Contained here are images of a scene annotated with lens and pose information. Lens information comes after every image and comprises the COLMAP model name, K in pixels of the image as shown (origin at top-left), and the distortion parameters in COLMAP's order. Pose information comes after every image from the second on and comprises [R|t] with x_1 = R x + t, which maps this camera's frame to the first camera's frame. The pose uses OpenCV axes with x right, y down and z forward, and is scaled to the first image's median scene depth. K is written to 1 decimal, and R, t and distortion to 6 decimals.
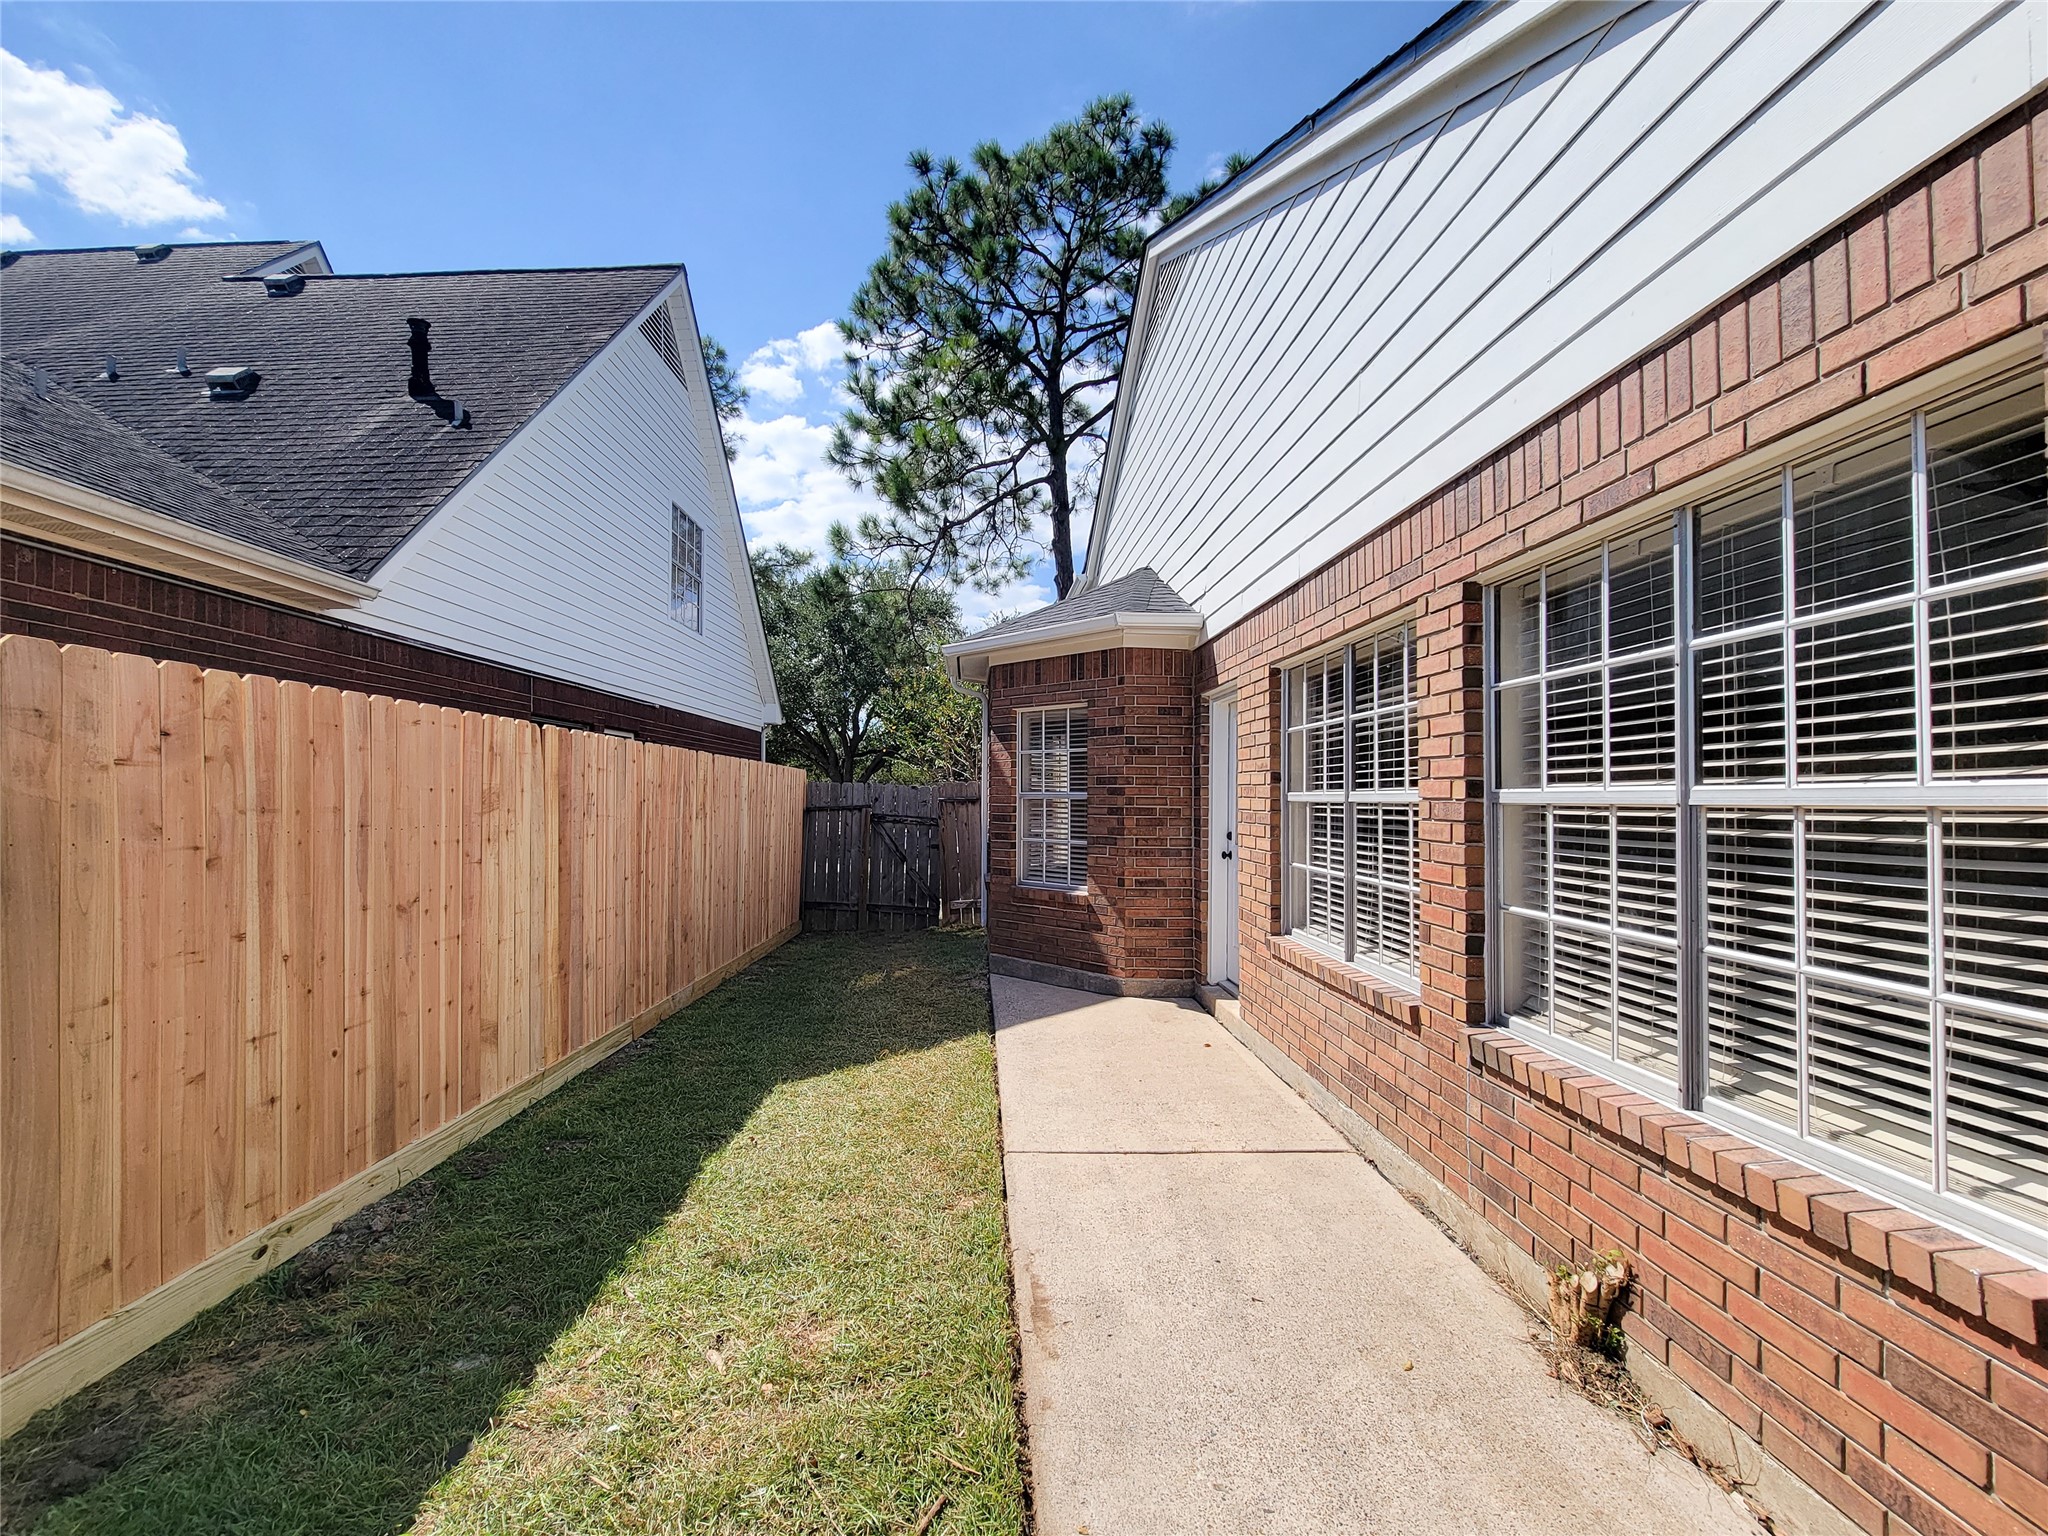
lens RADIAL K [[845.9, 0, 1023.4], [0, 845.9, 783.7], [0, 0, 1]] dist [0.004920, -0.001578]
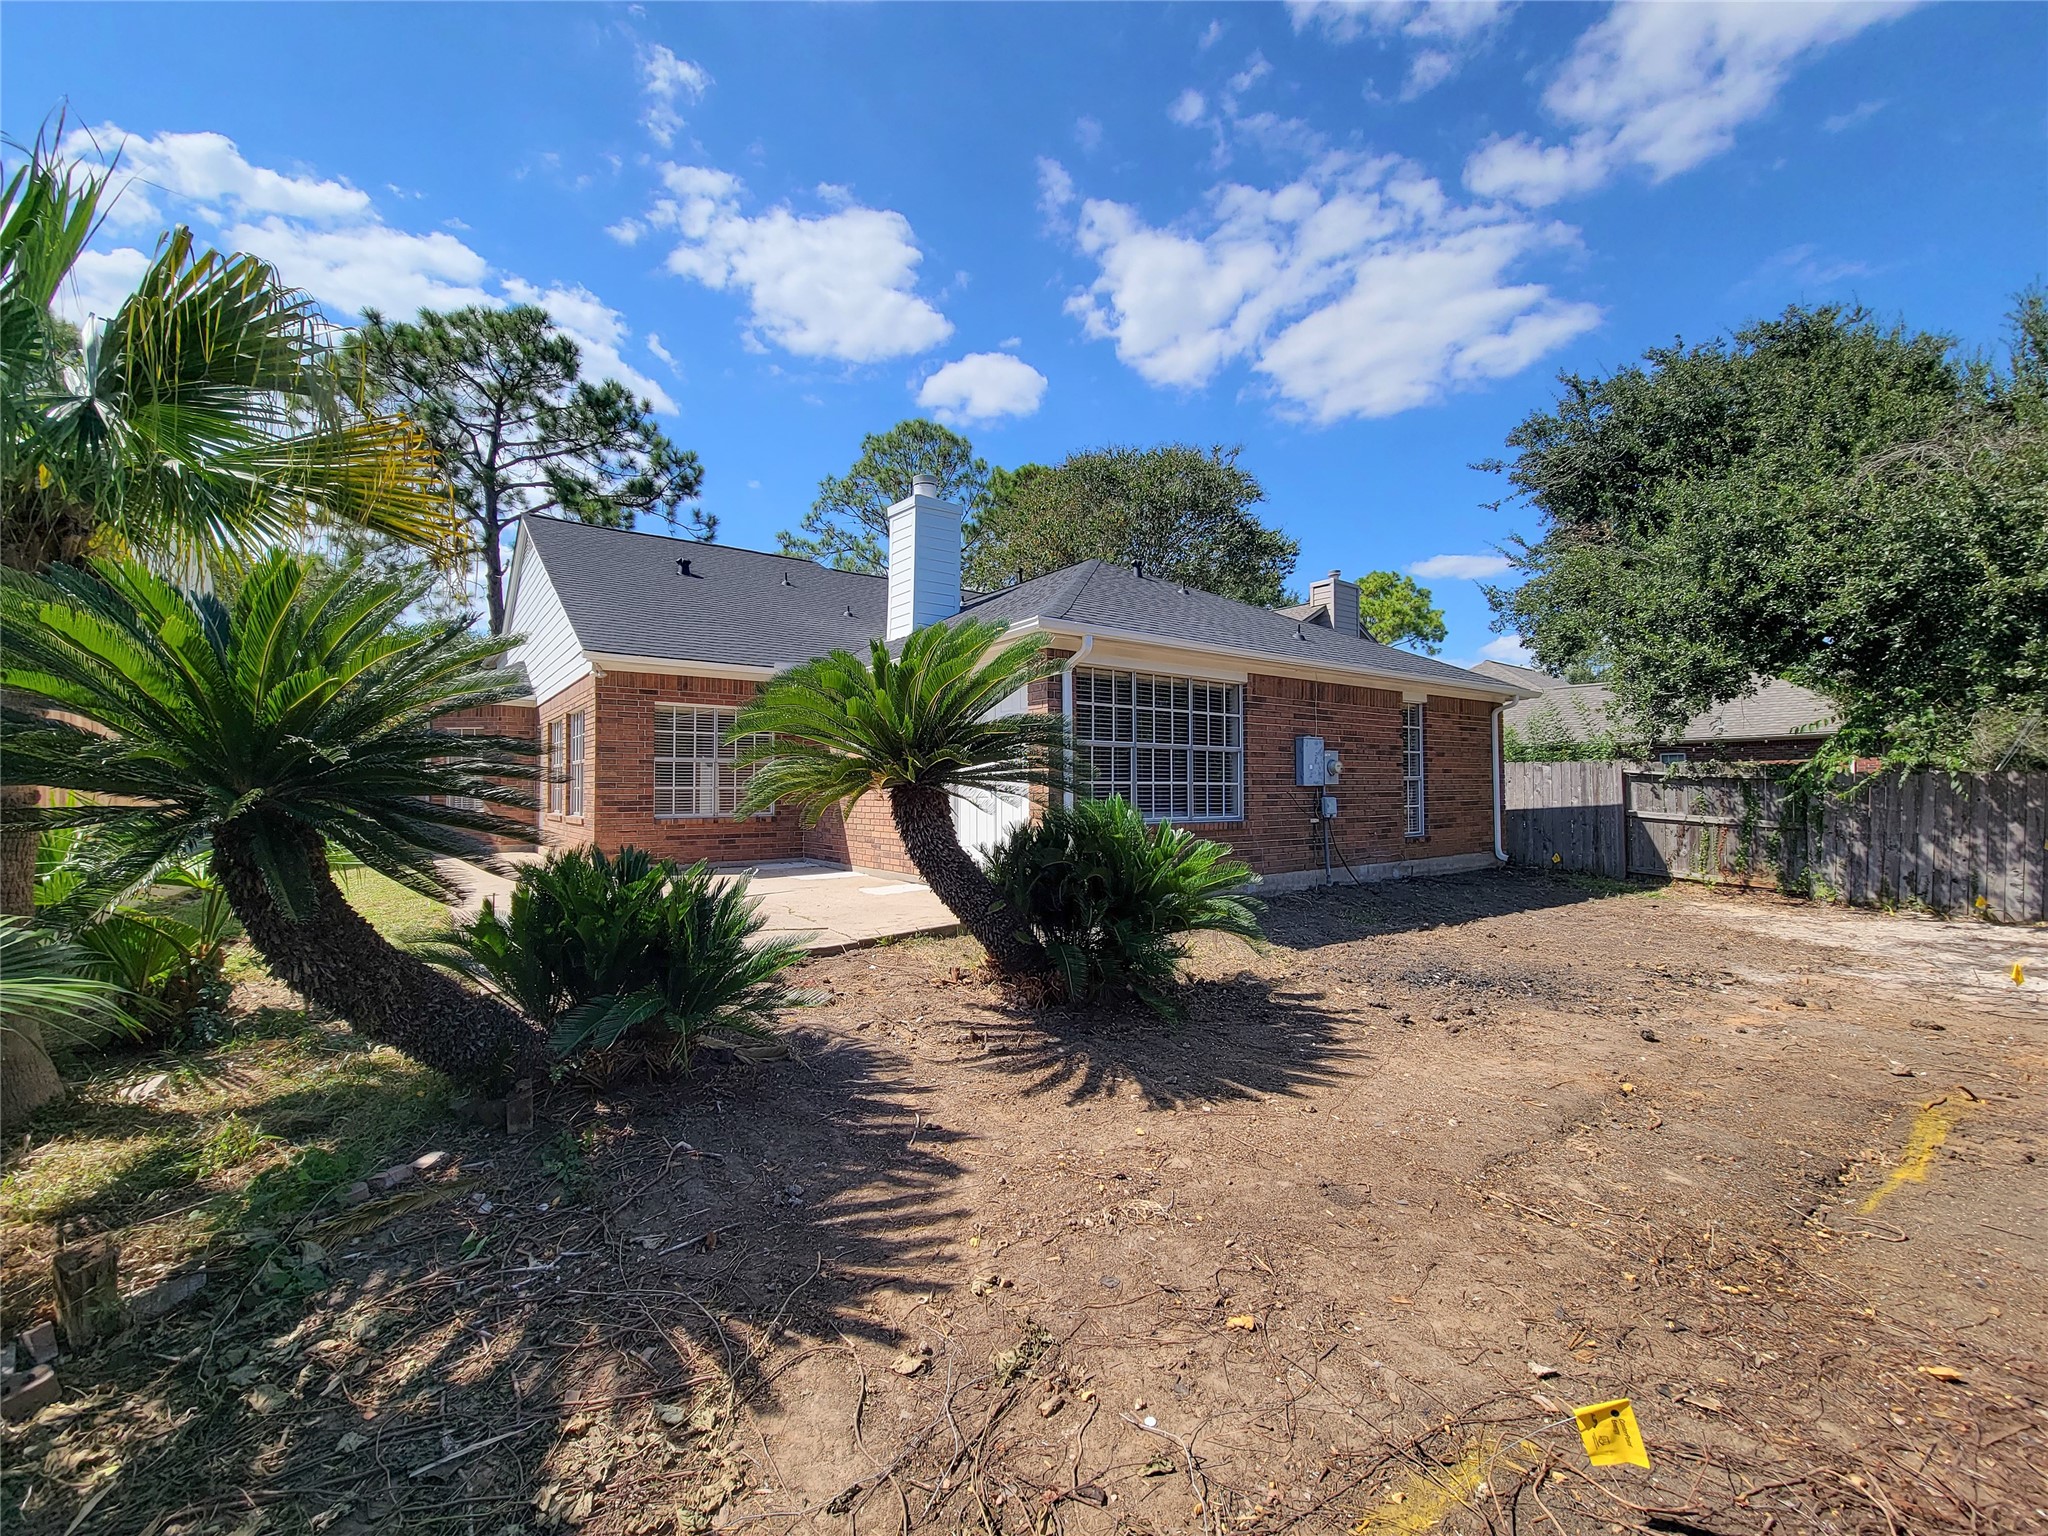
lens RADIAL K [[845.9, 0, 1030.4], [0, 845.9, 772.1], [0, 0, 1]] dist [0.004920, -0.001578]
pose [[0.839722, 0.007030, 0.542971, 0.028887], [-0.006265, 0.999975, -0.003257, 0.010425], [-0.542980, -0.000667, 0.839745, -0.684331]]
